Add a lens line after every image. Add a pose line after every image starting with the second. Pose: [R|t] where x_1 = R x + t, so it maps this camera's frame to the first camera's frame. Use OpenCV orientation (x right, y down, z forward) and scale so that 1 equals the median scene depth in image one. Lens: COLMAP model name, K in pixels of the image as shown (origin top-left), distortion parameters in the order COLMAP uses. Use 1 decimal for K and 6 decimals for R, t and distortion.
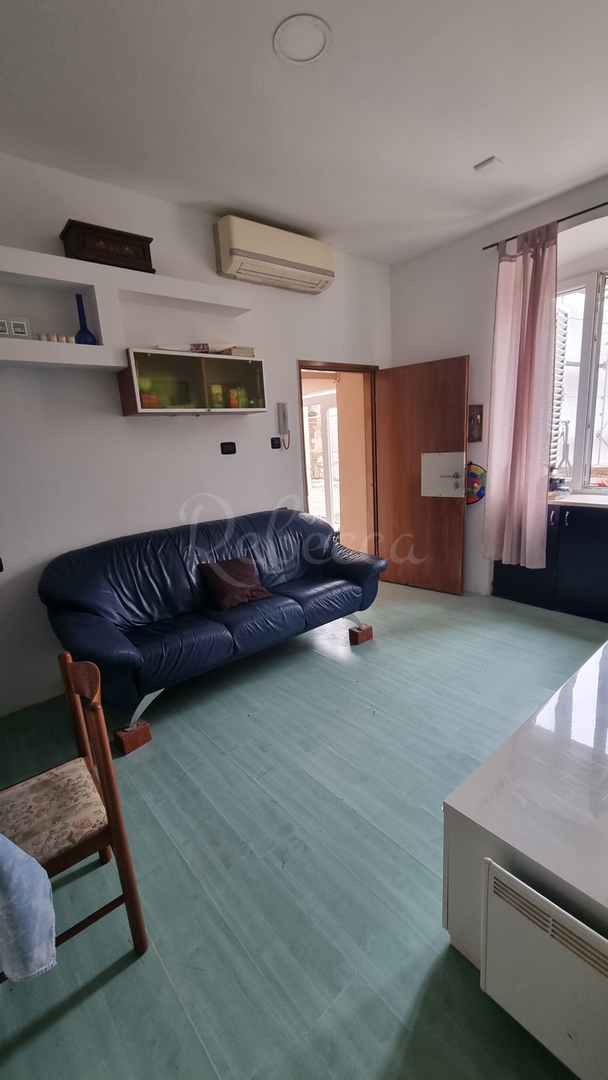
lens RADIAL K [[439.9, 0, 309.7], [0, 439.9, 540.5], [0, 0, 1]] dist [0.000954, -0.000074]
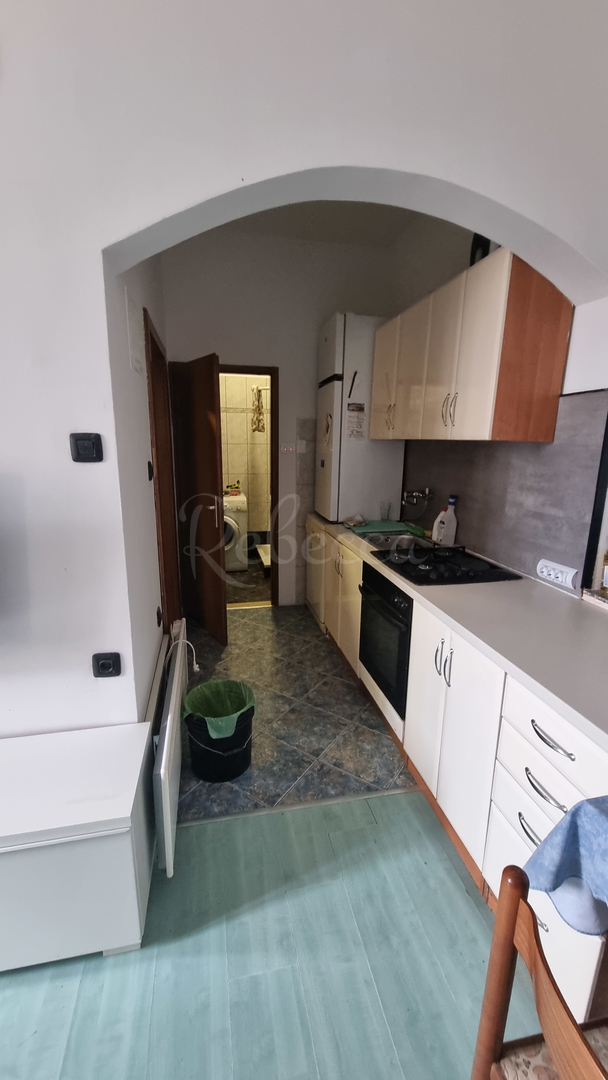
lens RADIAL K [[439.9, 0, 309.7], [0, 439.9, 540.5], [0, 0, 1]] dist [0.000954, -0.000074]
pose [[-0.877468, -0.063122, 0.475464, -0.332914], [0.143493, 0.911353, 0.385806, -0.201330], [-0.457668, 0.406758, -0.790625, 0.938358]]
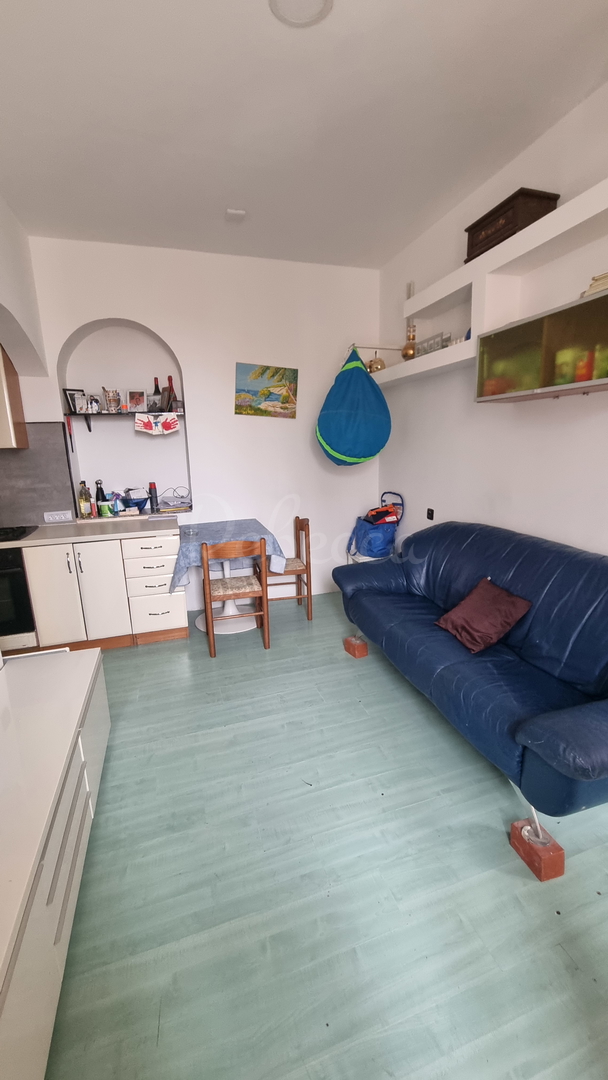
lens RADIAL K [[439.9, 0, 309.7], [0, 439.9, 540.5], [0, 0, 1]] dist [0.000954, -0.000074]
pose [[-0.384229, 0.266189, -0.884032, 1.036294], [-0.163865, 0.922668, 0.349043, -0.428639], [0.908579, 0.278974, -0.310897, 1.572291]]
